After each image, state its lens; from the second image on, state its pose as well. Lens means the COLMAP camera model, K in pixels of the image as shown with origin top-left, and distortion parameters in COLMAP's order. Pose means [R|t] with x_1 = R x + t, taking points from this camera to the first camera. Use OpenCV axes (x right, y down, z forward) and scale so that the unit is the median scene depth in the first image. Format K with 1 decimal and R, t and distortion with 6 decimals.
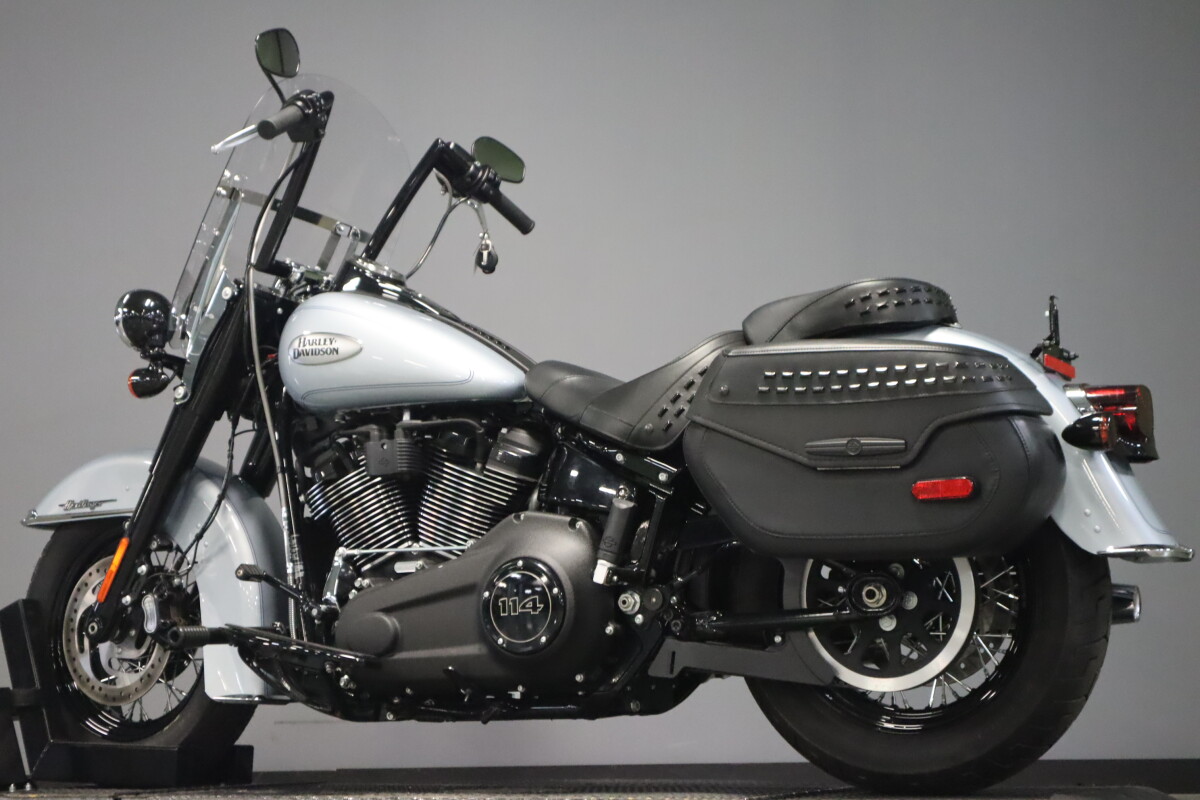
lens RADIAL K [[1935.7, 0, 600.0], [0, 1935.7, 400.0], [0, 0, 1]] dist [-0.159151, 0.024610]
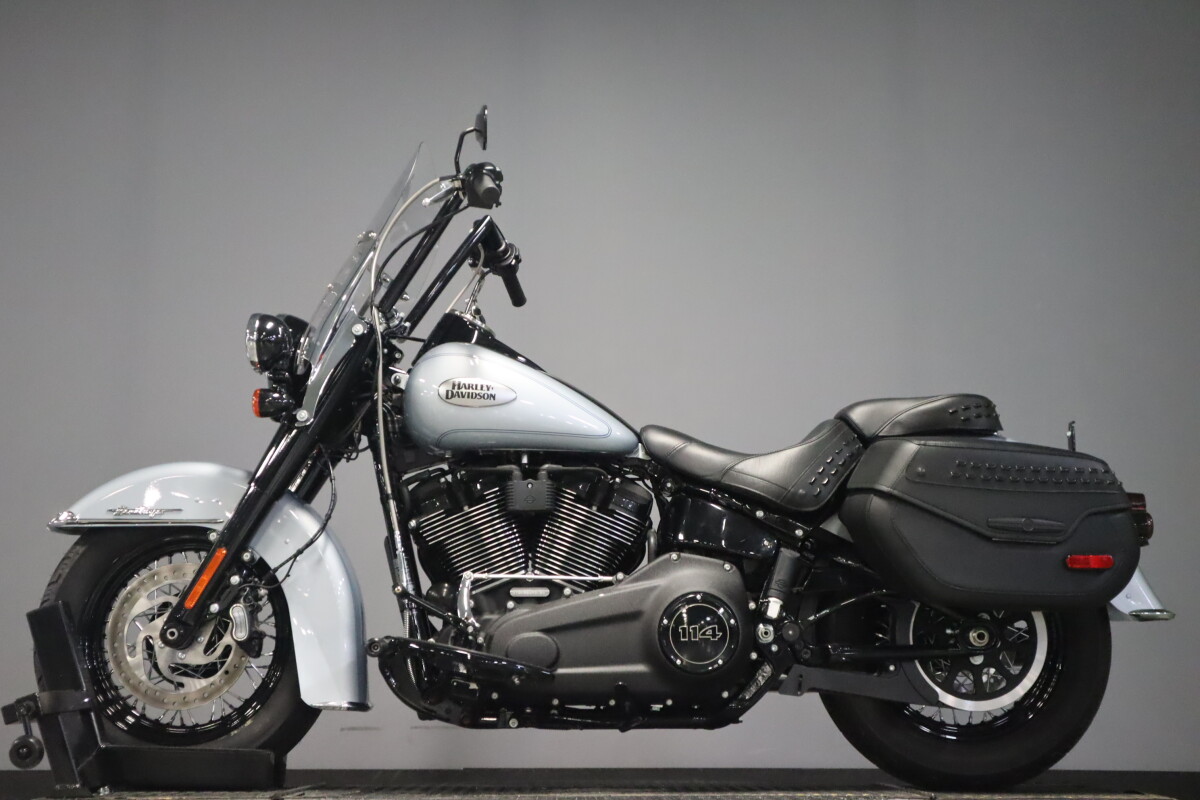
lens RADIAL K [[1585.5, 0, 600.0], [0, 1585.5, 400.0], [0, 0, 1]] dist [-0.043444, 0.006761]
pose [[0.863495, 0.110289, 0.492150, -0.544330], [-0.095142, 0.993899, -0.055799, 0.022311], [-0.495301, 0.001358, 0.868720, 0.167501]]
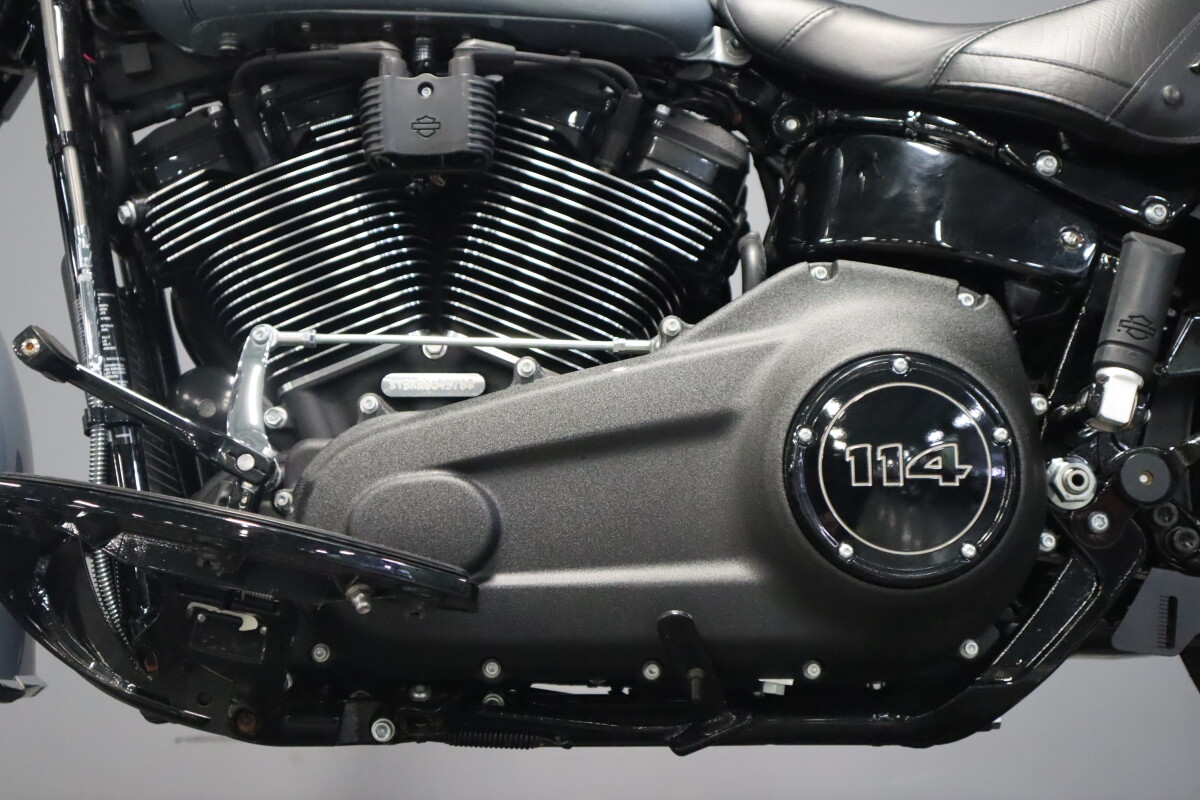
lens RADIAL K [[1639.7, 0, 600.0], [0, 1639.7, 400.0], [0, 0, 1]] dist [0.035655, 0.046207]
pose [[0.874502, 0.103472, 0.473856, -0.242809], [-0.091014, 0.994632, -0.049223, 0.106623], [-0.476406, -0.000082, 0.879226, 0.668752]]
